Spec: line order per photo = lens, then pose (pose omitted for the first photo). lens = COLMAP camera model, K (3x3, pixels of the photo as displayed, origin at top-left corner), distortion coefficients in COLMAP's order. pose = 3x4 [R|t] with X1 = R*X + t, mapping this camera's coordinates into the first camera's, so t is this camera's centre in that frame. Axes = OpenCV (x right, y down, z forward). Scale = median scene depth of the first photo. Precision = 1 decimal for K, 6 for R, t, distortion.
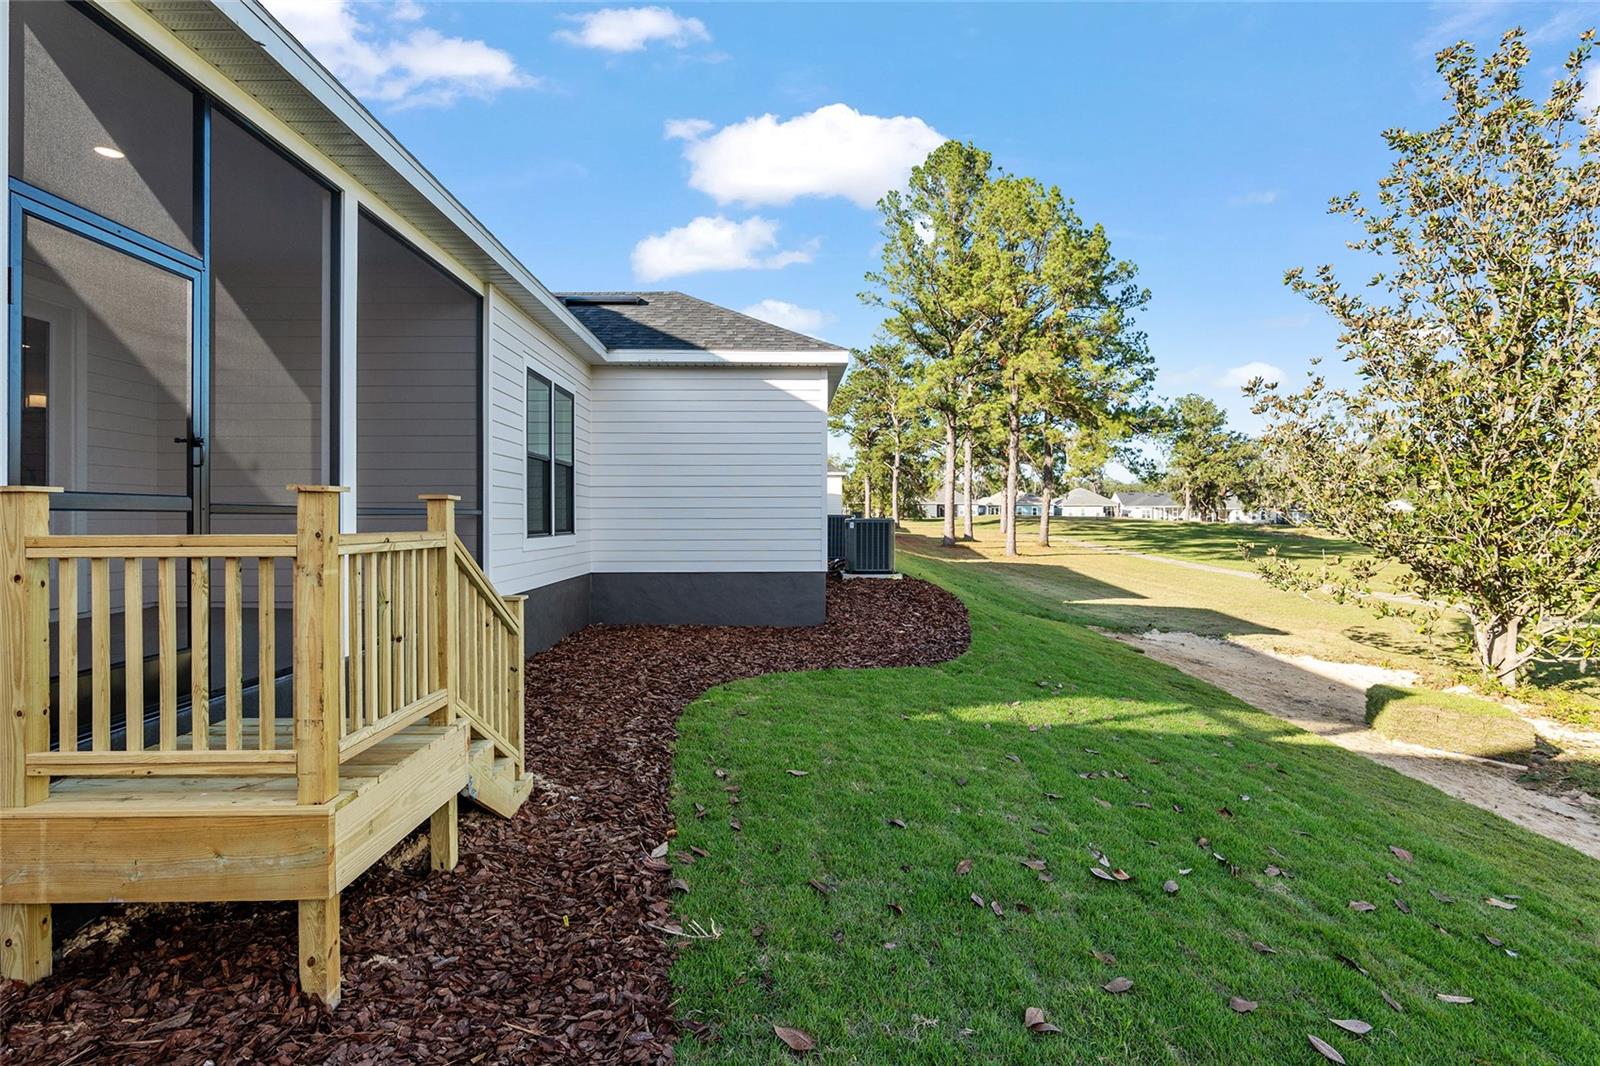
lens RADIAL K [[770.6, 0, 800.2], [0, 770.6, 515.8], [0, 0, 1]] dist [-0.014291, 0.002053]
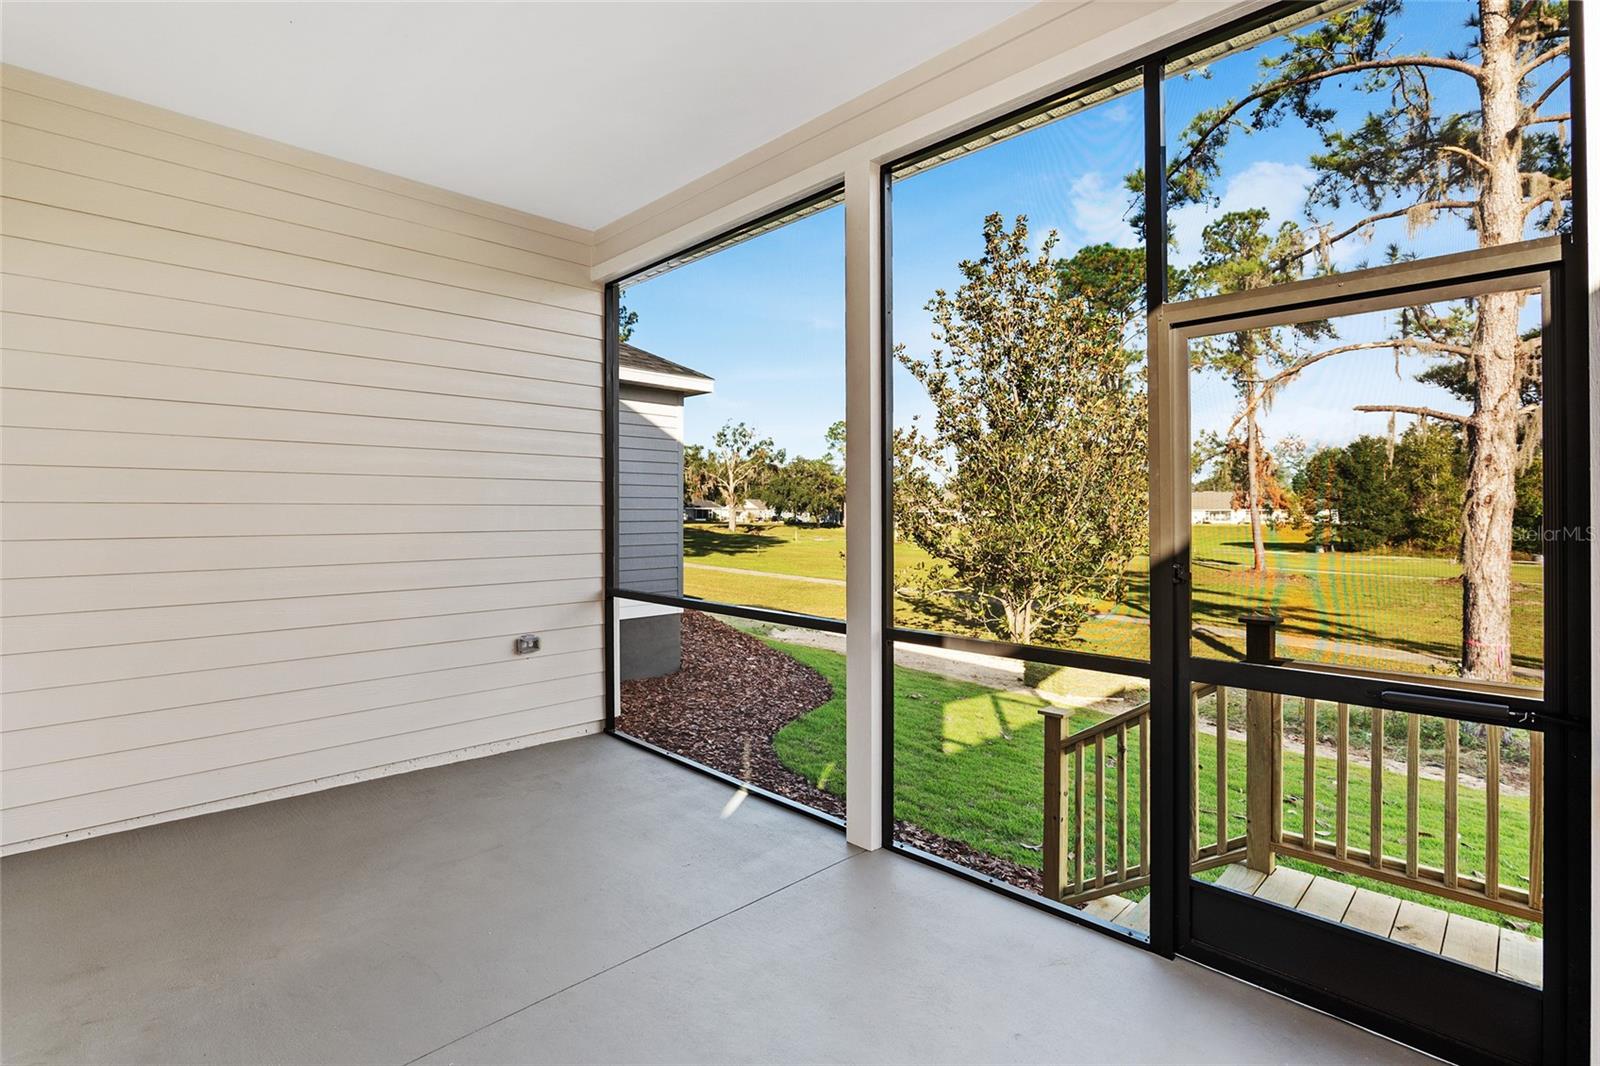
lens RADIAL K [[754.0, 0, 799.6], [0, 754.0, 511.1], [0, 0, 1]] dist [-0.020039, 0.005442]
pose [[0.725208, 0.000952, 0.688529, -0.484184], [-0.001449, 0.999999, 0.000143, -0.050793], [-0.688528, -0.001101, 0.725209, 0.241956]]
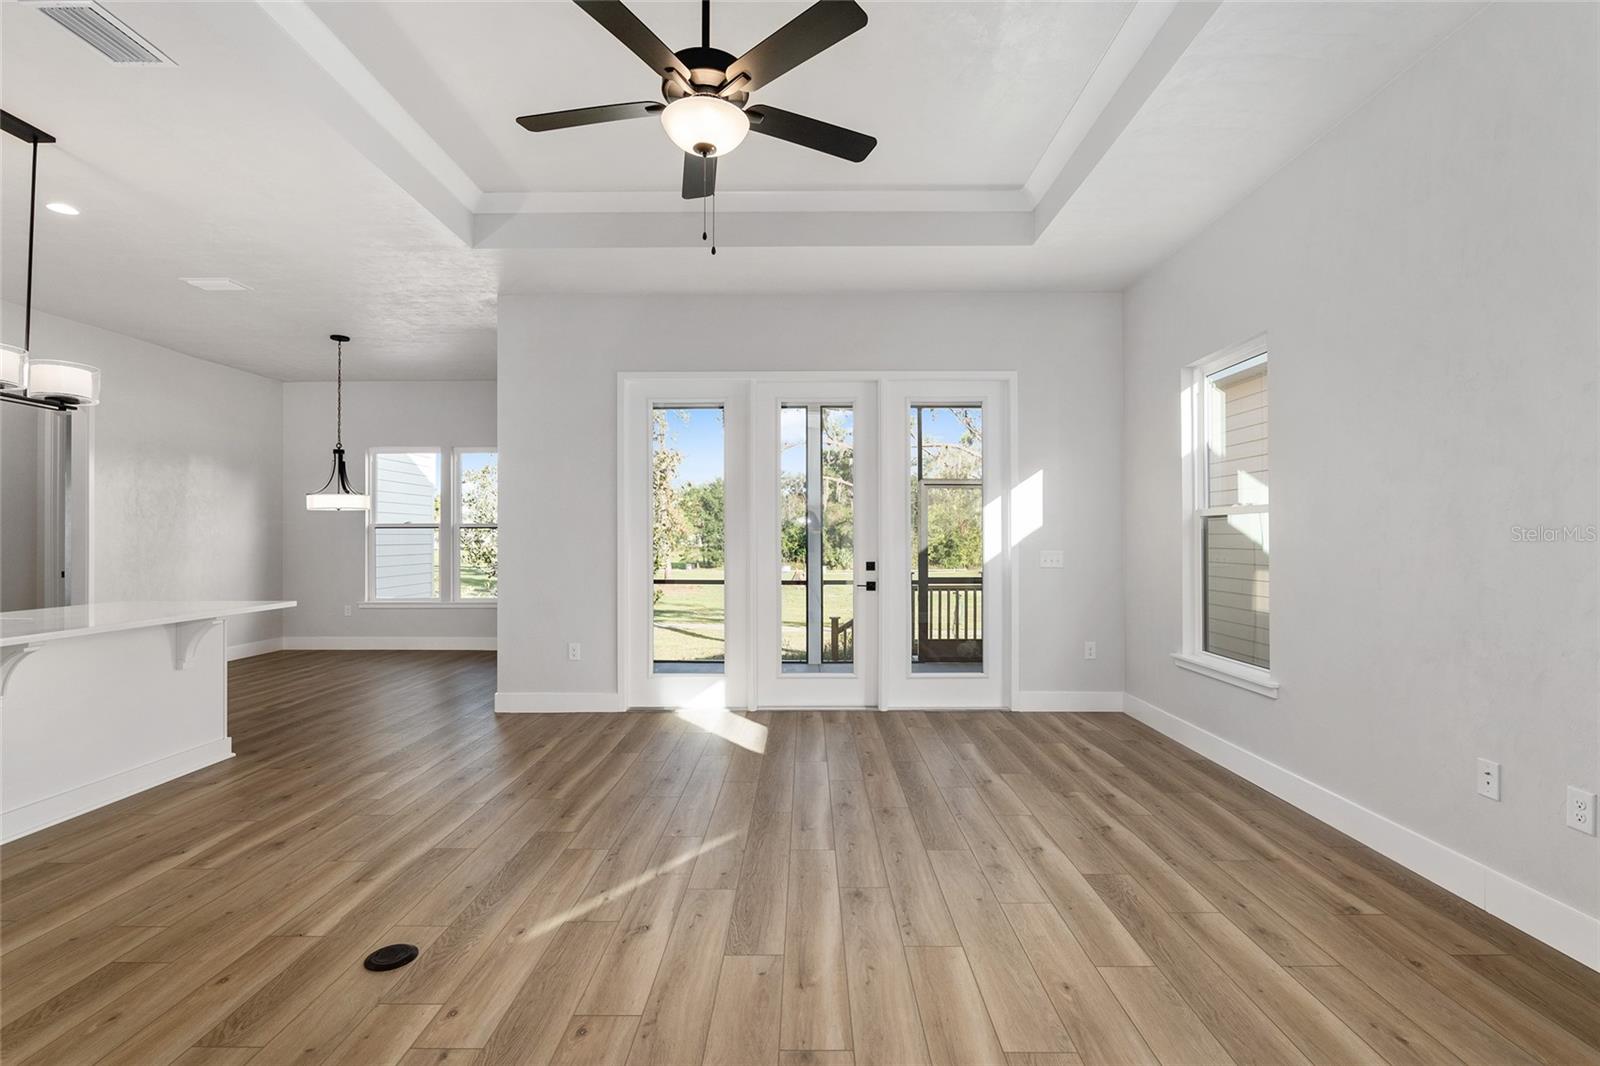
lens RADIAL K [[757.9, 0, 802.1], [0, 757.9, 530.5], [0, 0, 1]] dist [-0.020097, 0.005895]
pose [[0.032459, 0.008111, 0.999440, -1.034787], [-0.000541, 0.999967, -0.008098, -0.050746], [-0.999473, -0.000277, 0.032462, 0.424072]]
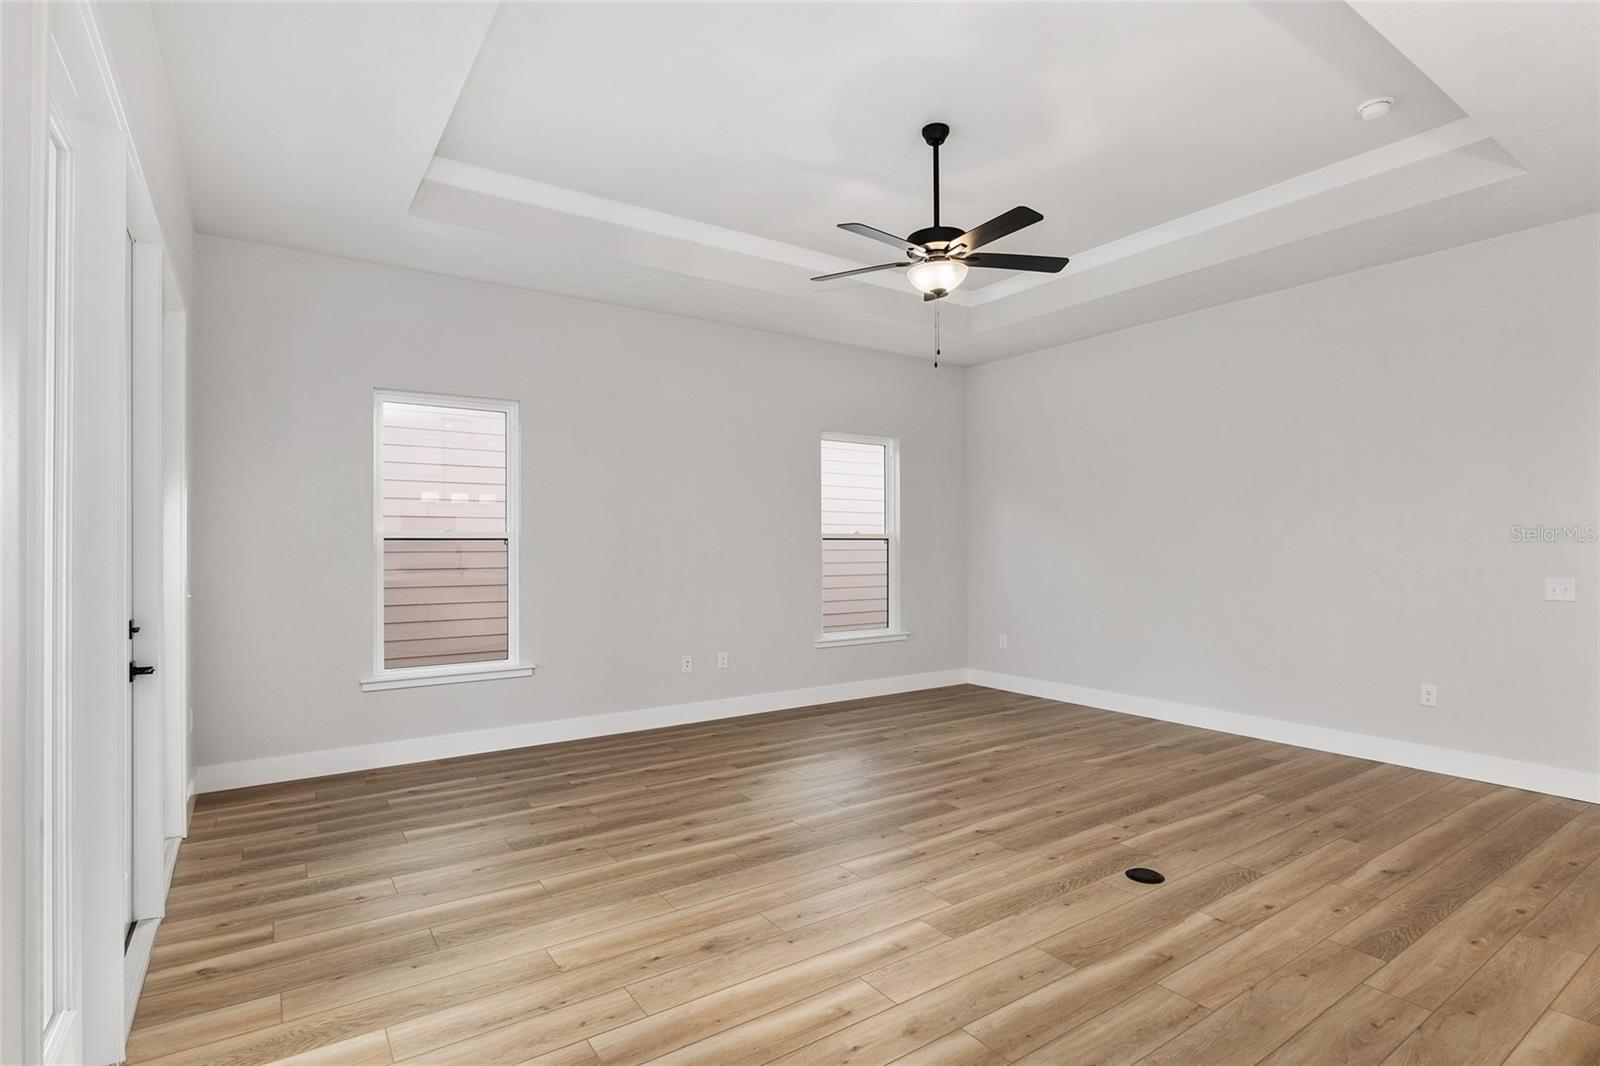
lens RADIAL K [[782.1, 0, 804.5], [0, 782.1, 544.6], [0, 0, 1]] dist [-0.013130, 0.003220]
pose [[-0.837963, -0.001047, -0.545727, -0.576785], [0.001745, 0.999988, -0.004597, -0.056087], [0.545725, -0.004804, -0.837951, 0.711594]]
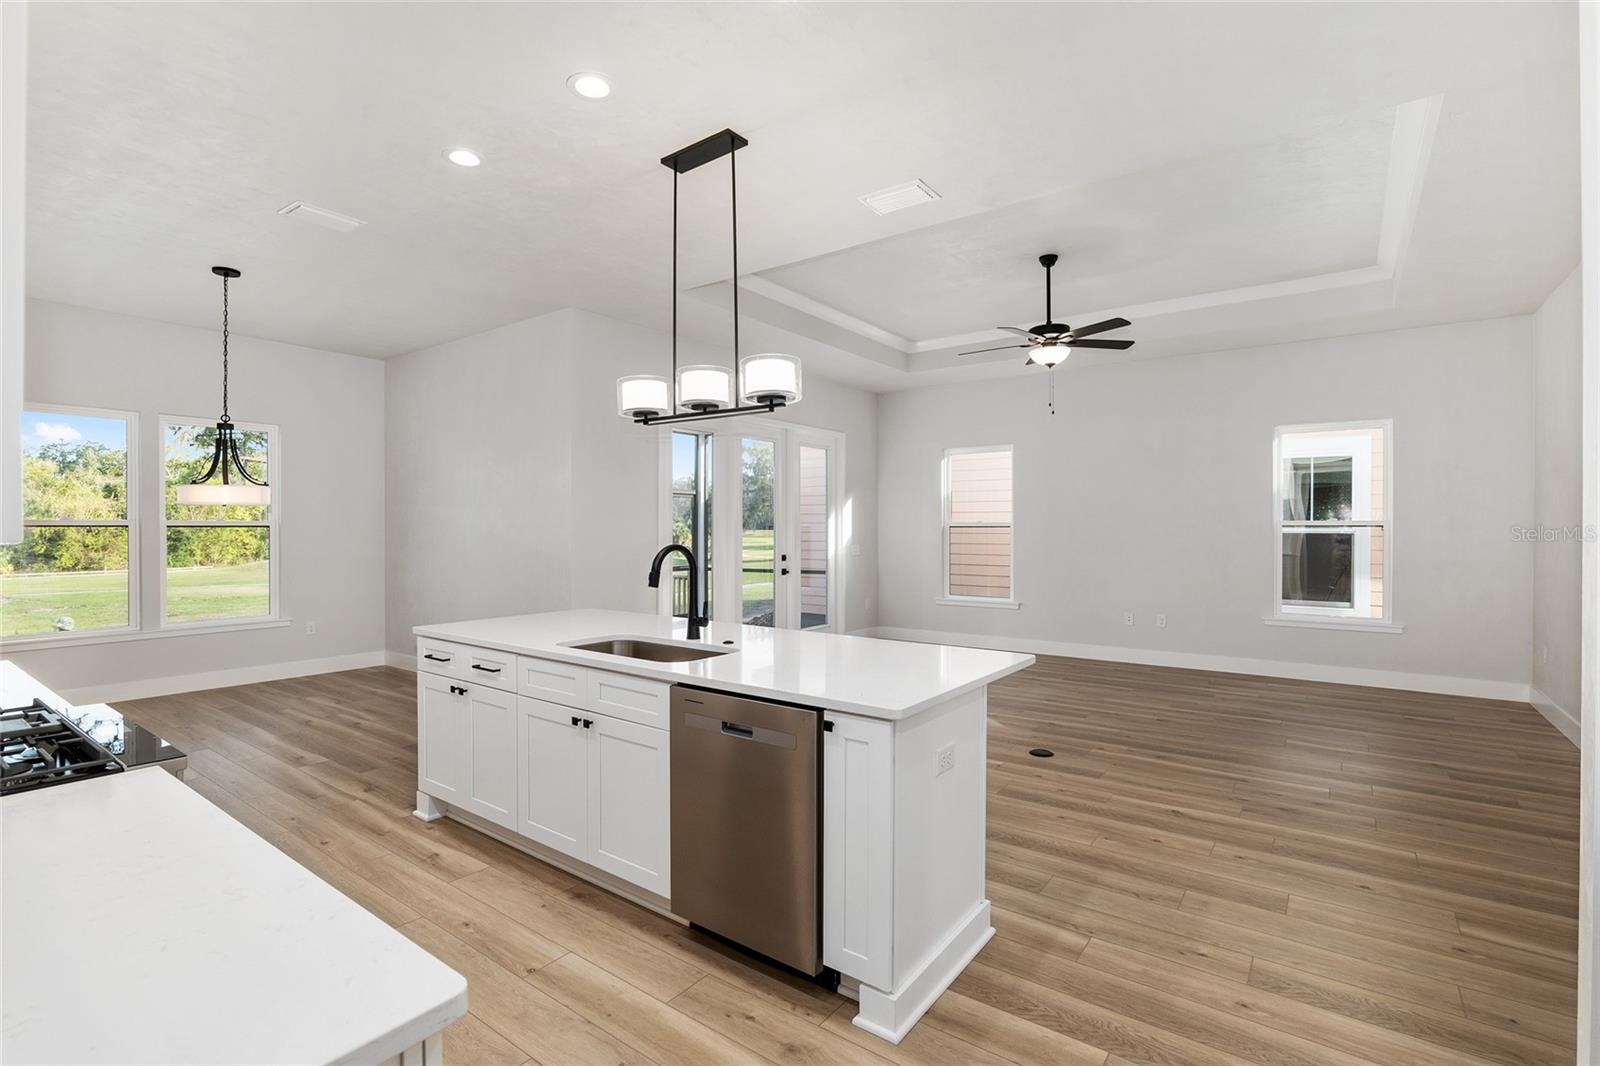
lens RADIAL K [[743.4, 0, 800.0], [0, 743.4, 533.0], [0, 0, 1]] dist [-0.023221, 0.005123]
pose [[-0.788727, -0.006313, 0.614711, -0.978570], [-0.002787, 0.999974, 0.006694, -0.059775], [-0.614737, 0.003566, -0.788724, 0.942030]]
